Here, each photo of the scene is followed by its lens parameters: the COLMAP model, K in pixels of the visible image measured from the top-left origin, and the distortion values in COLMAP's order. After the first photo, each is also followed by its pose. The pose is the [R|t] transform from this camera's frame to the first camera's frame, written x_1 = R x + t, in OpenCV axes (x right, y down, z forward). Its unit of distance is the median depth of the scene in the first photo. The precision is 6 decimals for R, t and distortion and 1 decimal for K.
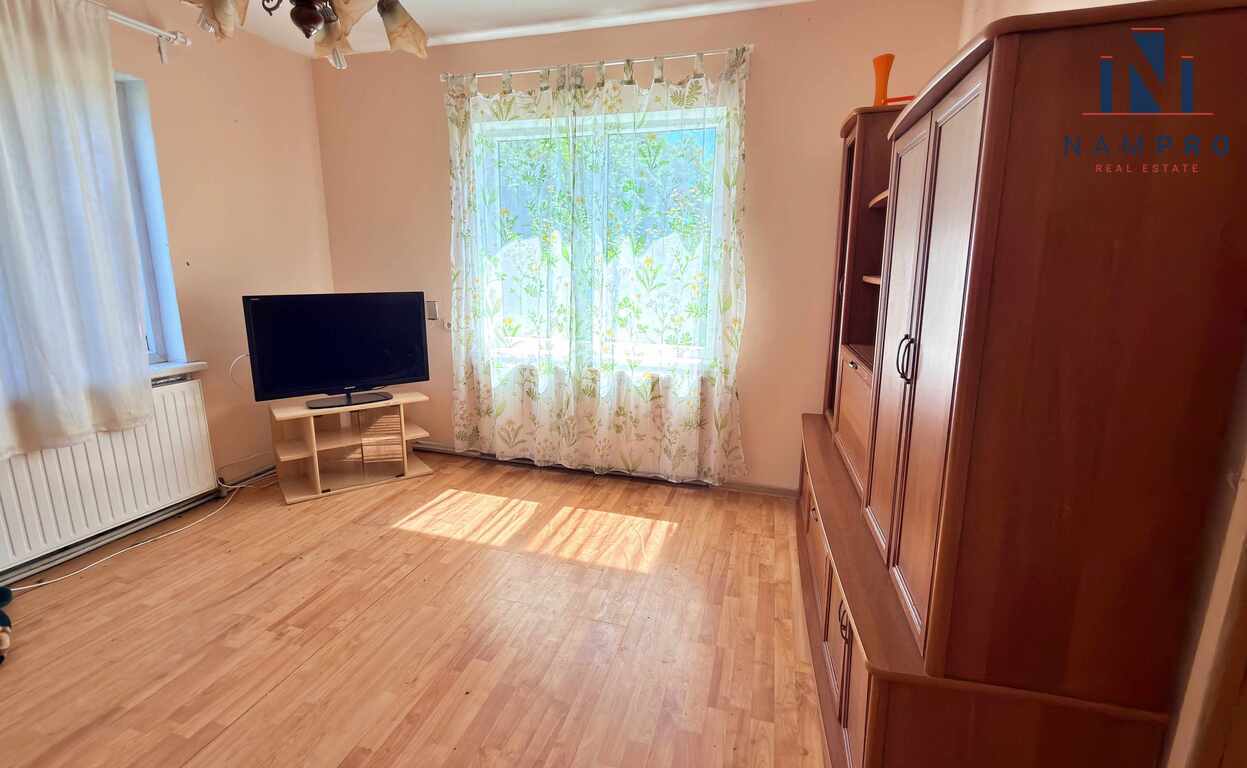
lens RADIAL K [[548.1, 0, 623.5], [0, 548.1, 384.0], [0, 0, 1]] dist [-0.003878, 0.000004]
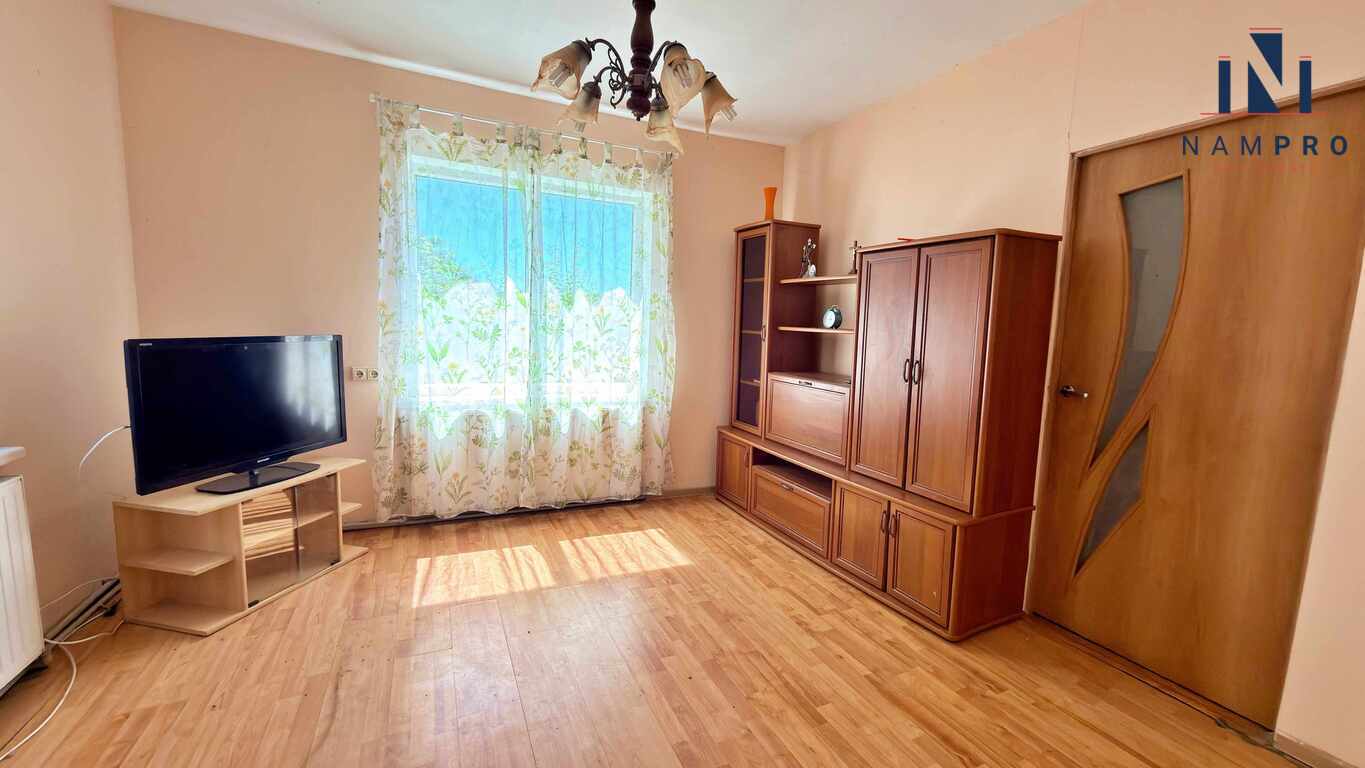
lens RADIAL K [[555.0, 0, 668.0], [0, 555.0, 387.2], [0, 0, 1]] dist [0.000366, 0.000155]
pose [[0.742600, -0.056036, 0.667387, -0.614908], [0.108040, 0.993465, -0.036802, -0.004747], [-0.660964, 0.099434, 0.743801, 0.054535]]
